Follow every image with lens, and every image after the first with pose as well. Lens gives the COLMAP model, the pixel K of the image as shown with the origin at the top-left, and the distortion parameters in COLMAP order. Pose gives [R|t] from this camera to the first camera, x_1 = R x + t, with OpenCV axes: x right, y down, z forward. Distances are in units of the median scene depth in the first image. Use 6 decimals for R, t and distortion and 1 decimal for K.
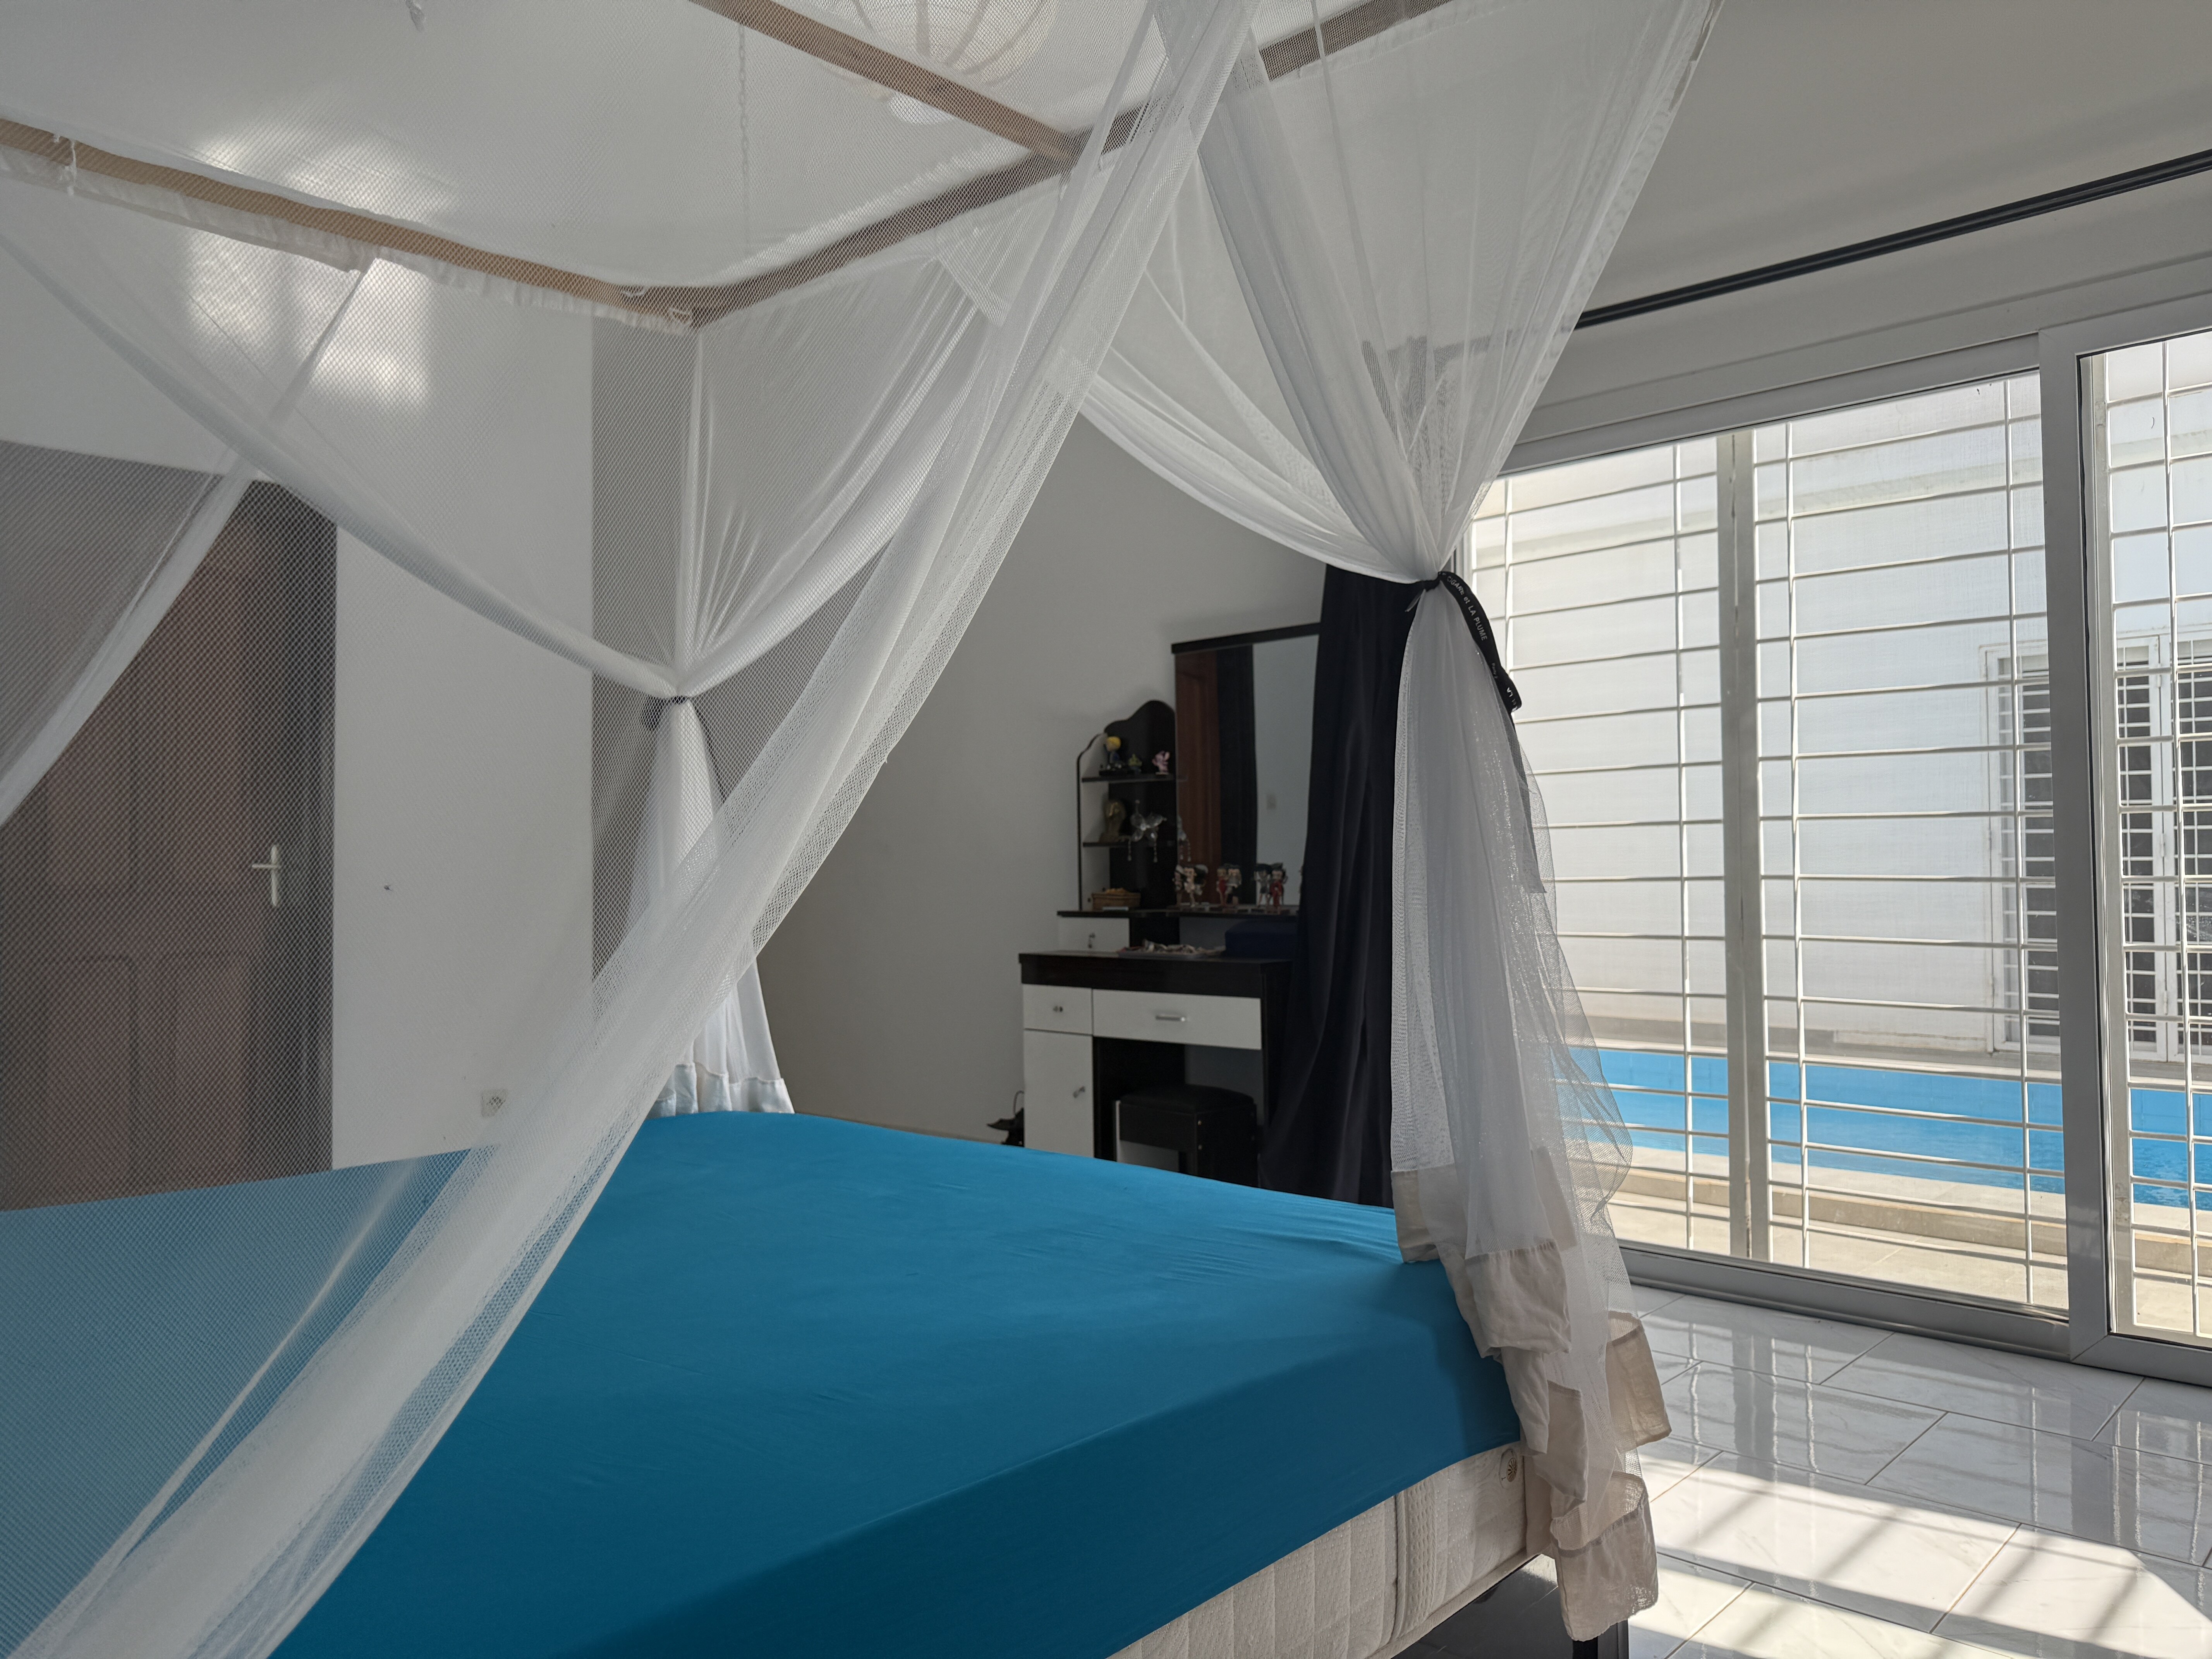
lens RADIAL K [[1577.1, 0, 1107.3], [0, 1577.1, 833.2], [0, 0, 1]] dist [0.030864, -0.038198]
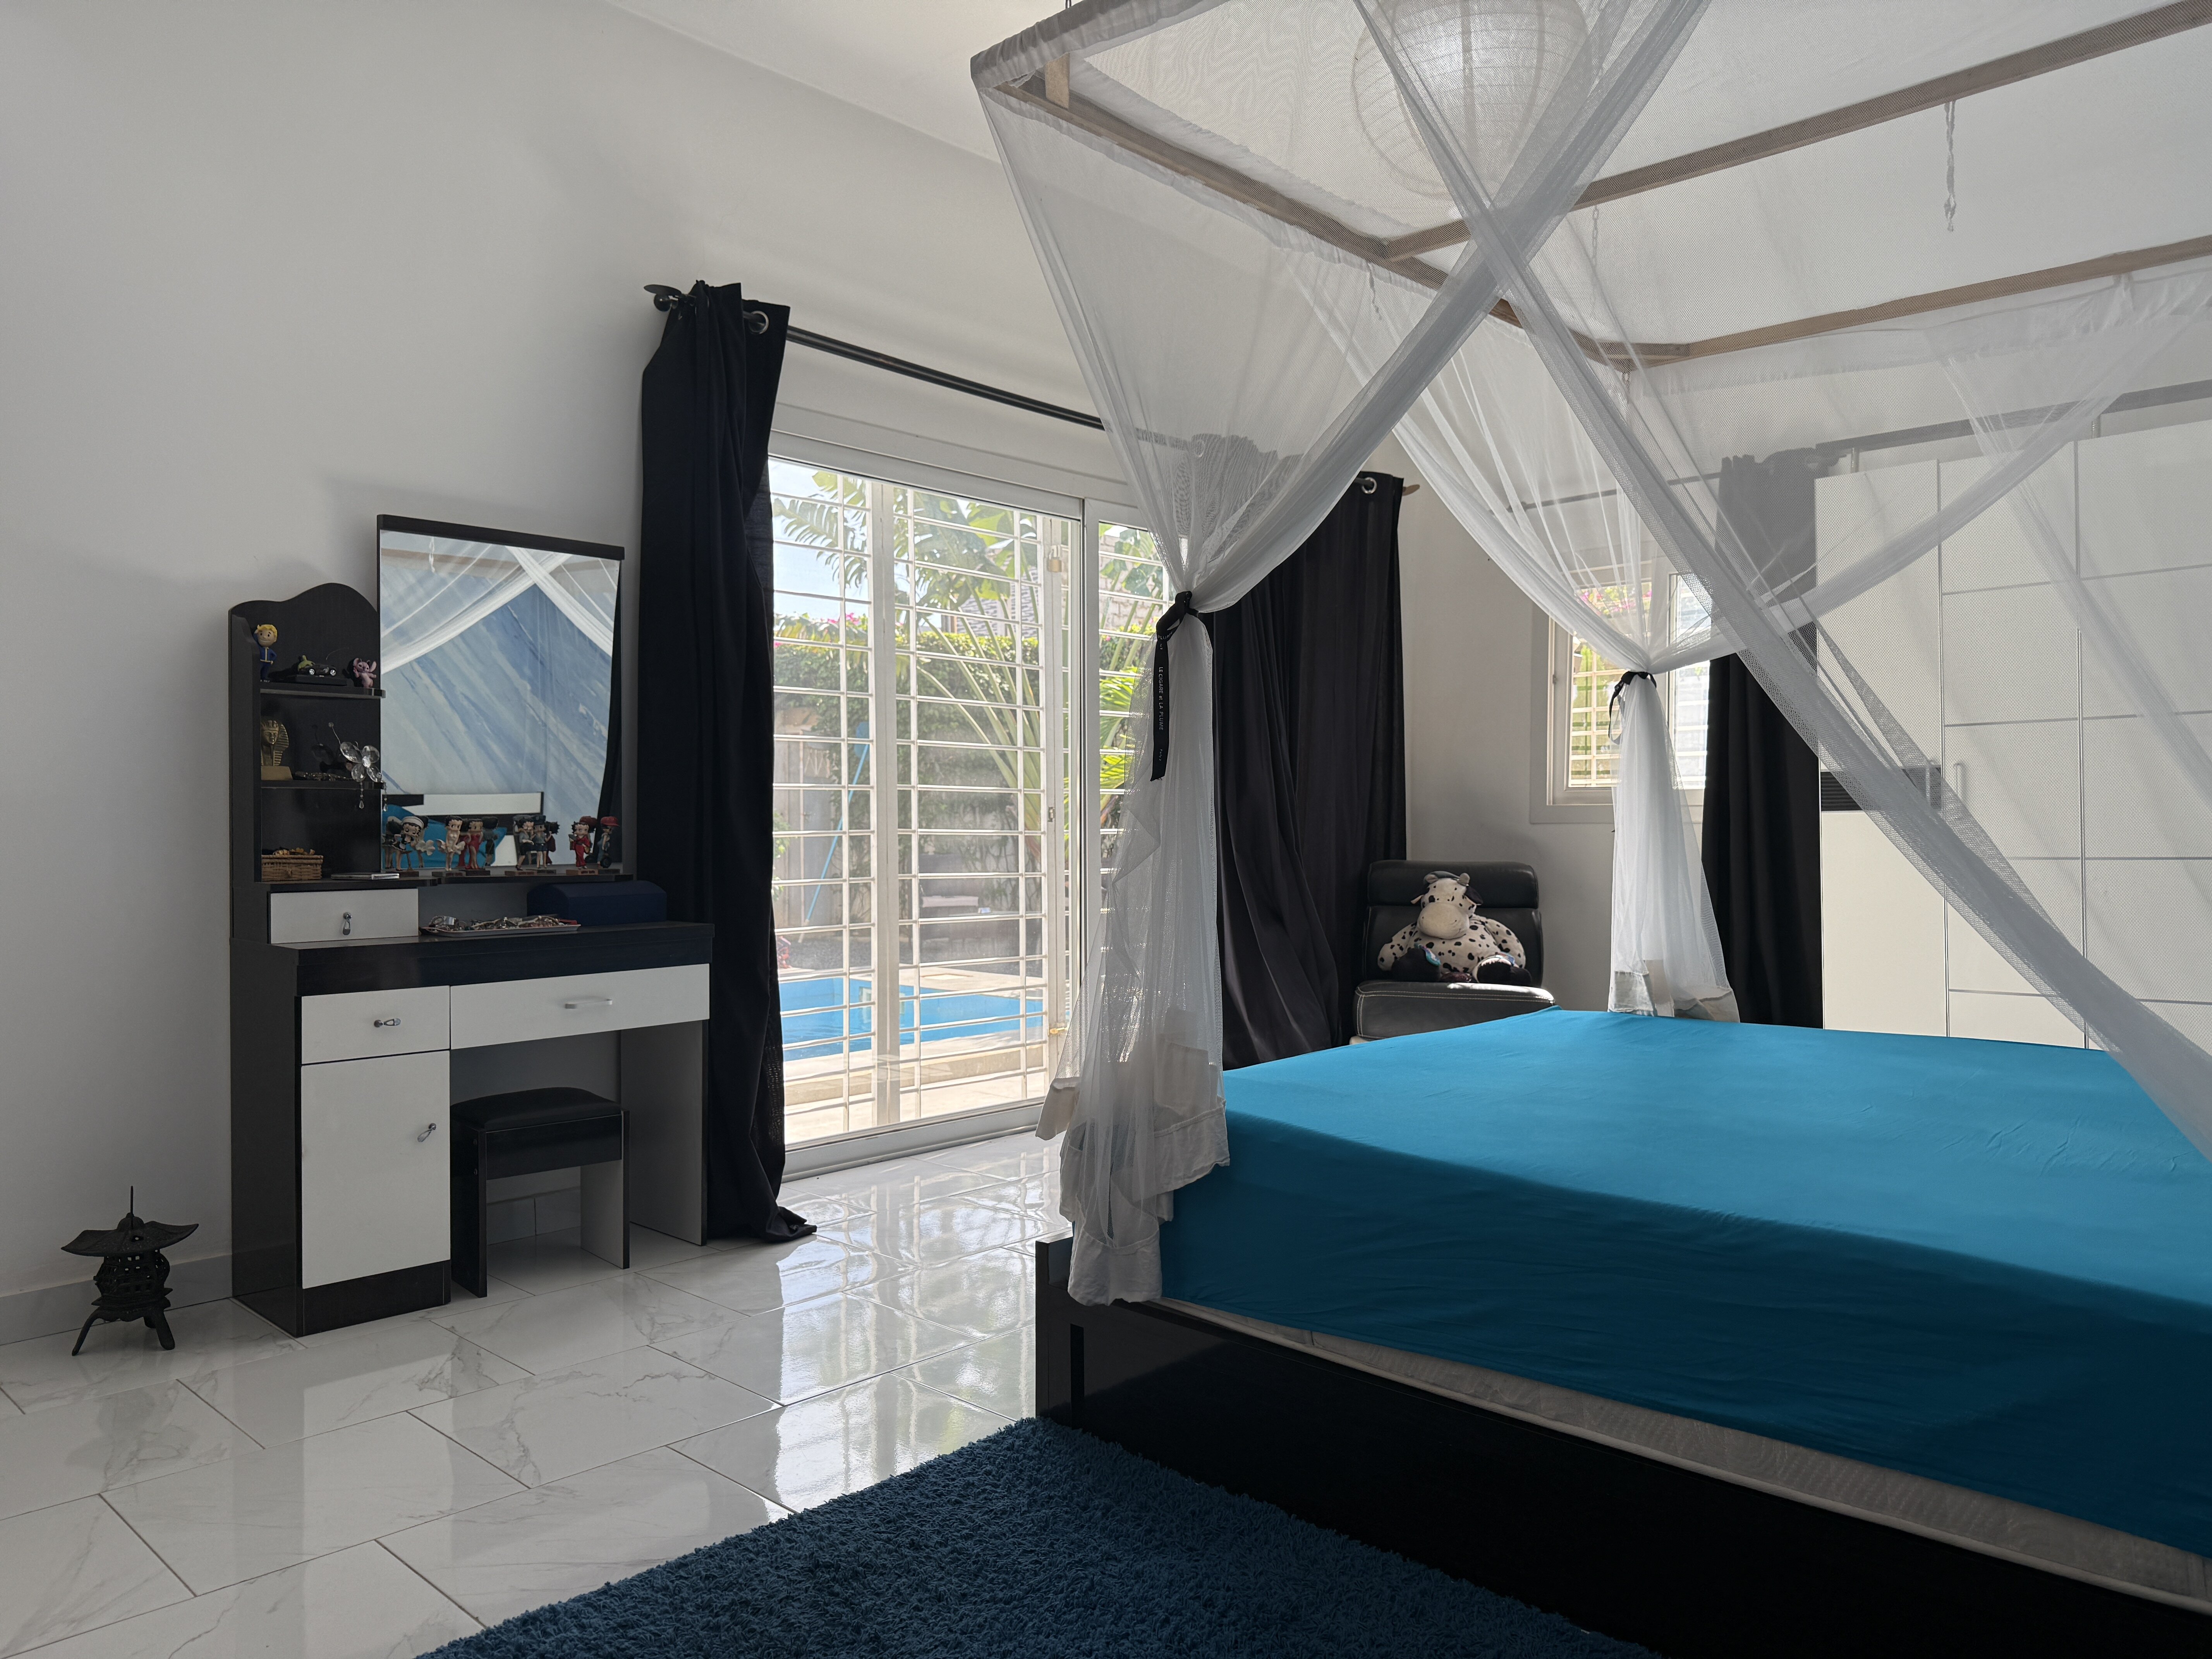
lens RADIAL K [[1550.6, 0, 1099.8], [0, 1550.6, 819.8], [0, 0, 1]] dist [0.202414, -0.264526]
pose [[0.004823, 0.012349, 0.999912, -0.839448], [-0.016465, 0.999789, -0.012268, 0.030673], [-0.999853, -0.016405, 0.005025, 0.791080]]
